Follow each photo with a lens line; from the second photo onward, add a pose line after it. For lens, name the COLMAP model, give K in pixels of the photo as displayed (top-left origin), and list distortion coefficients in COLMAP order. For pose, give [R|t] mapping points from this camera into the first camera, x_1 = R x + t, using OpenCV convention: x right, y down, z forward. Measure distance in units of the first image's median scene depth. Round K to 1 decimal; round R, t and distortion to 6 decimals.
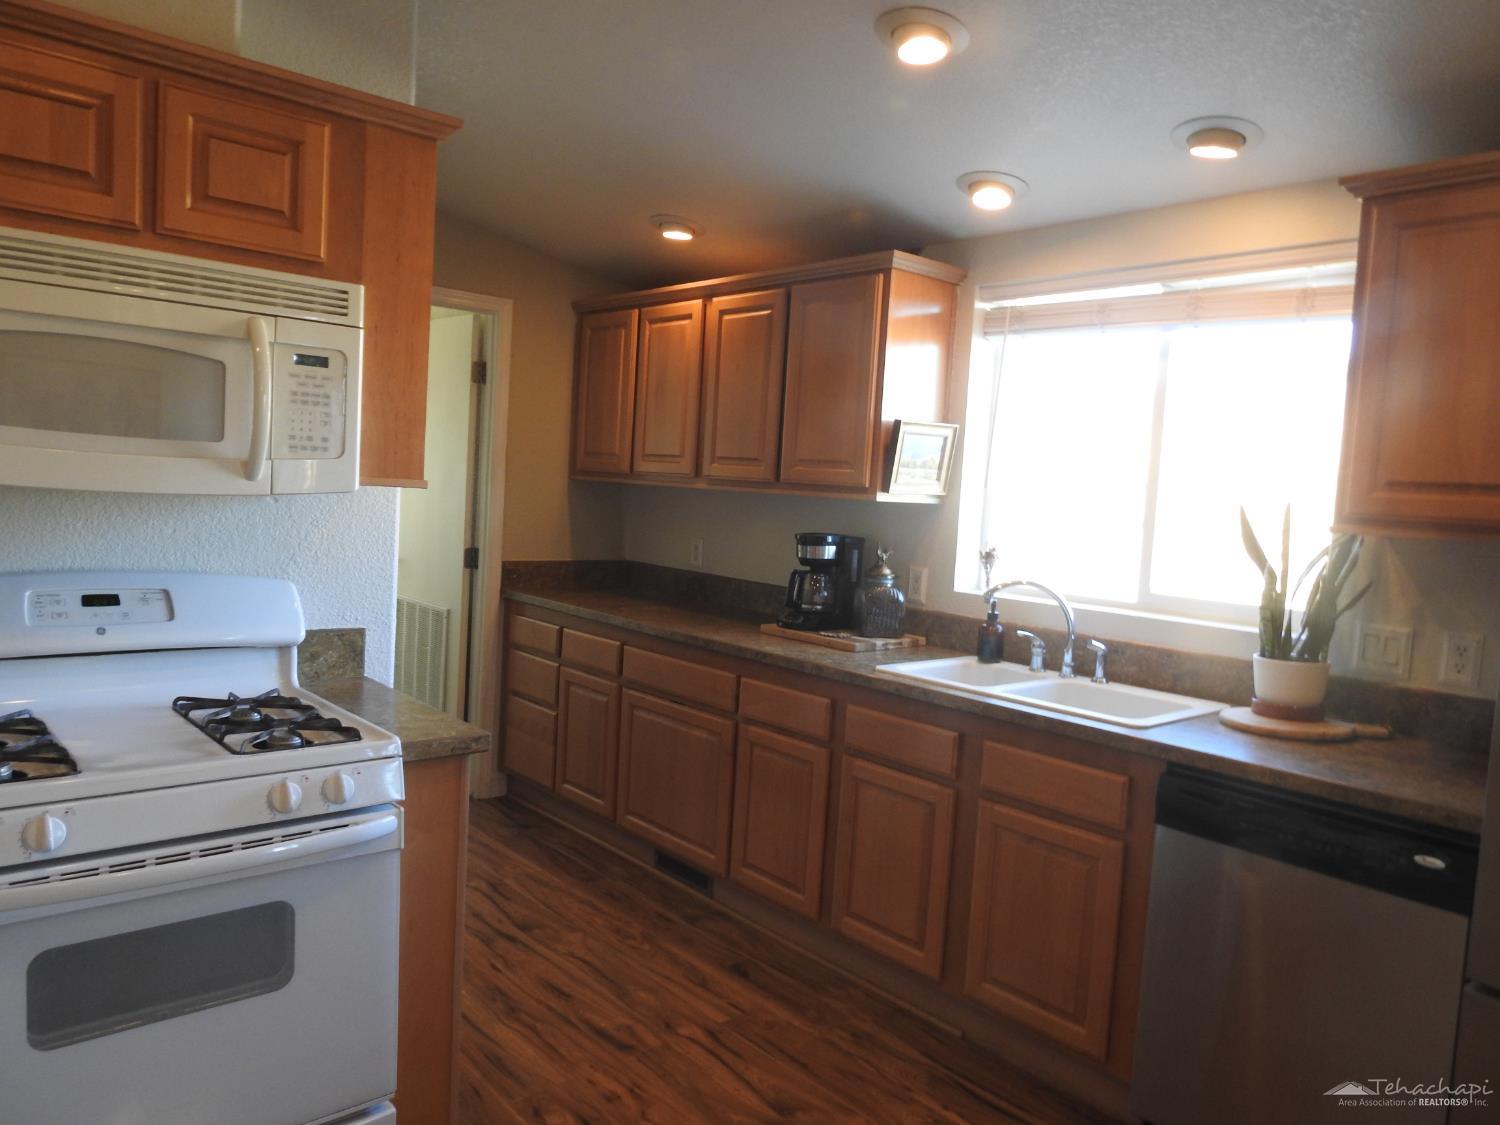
lens RADIAL K [[1063.3, 0, 751.7], [0, 1063.3, 566.8], [0, 0, 1]] dist [-0.008522, 0.008339]
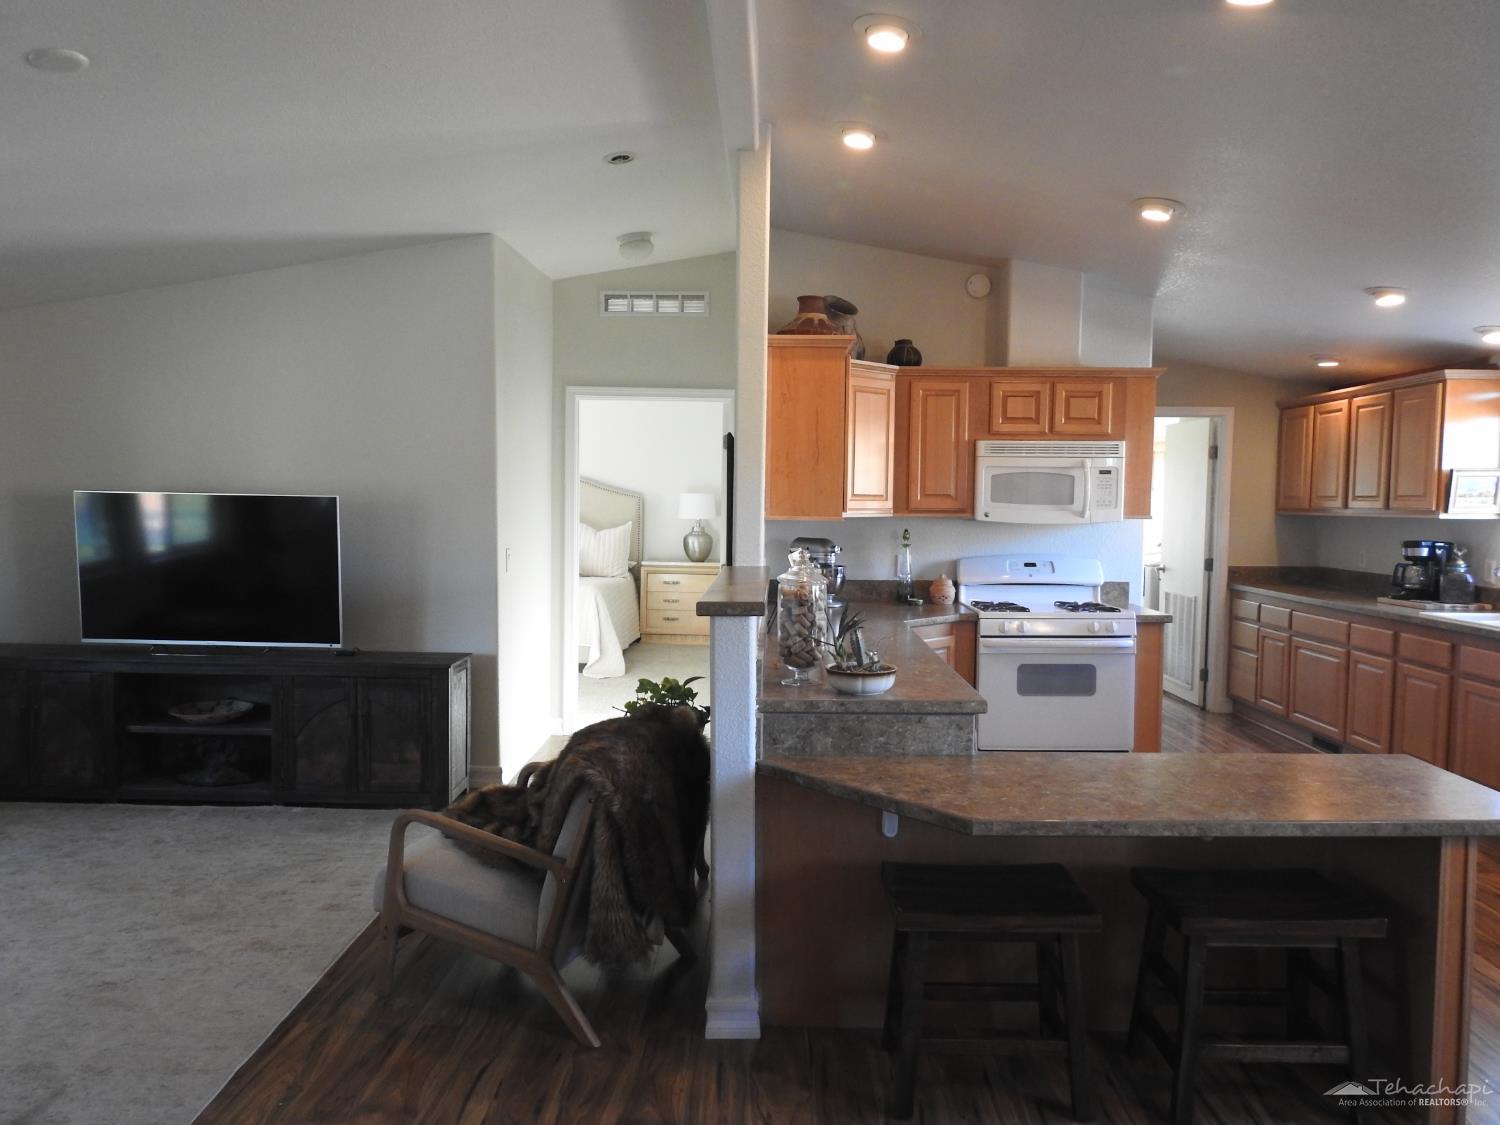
lens RADIAL K [[1063.3, 0, 750.6], [0, 1063.3, 568.1], [0, 0, 1]] dist [-0.008522, 0.008339]
pose [[0.736912, -0.009669, -0.675919, 0.428022], [-0.019866, 0.999156, -0.035952, 0.093202], [0.675697, 0.039921, 0.736098, -0.910945]]
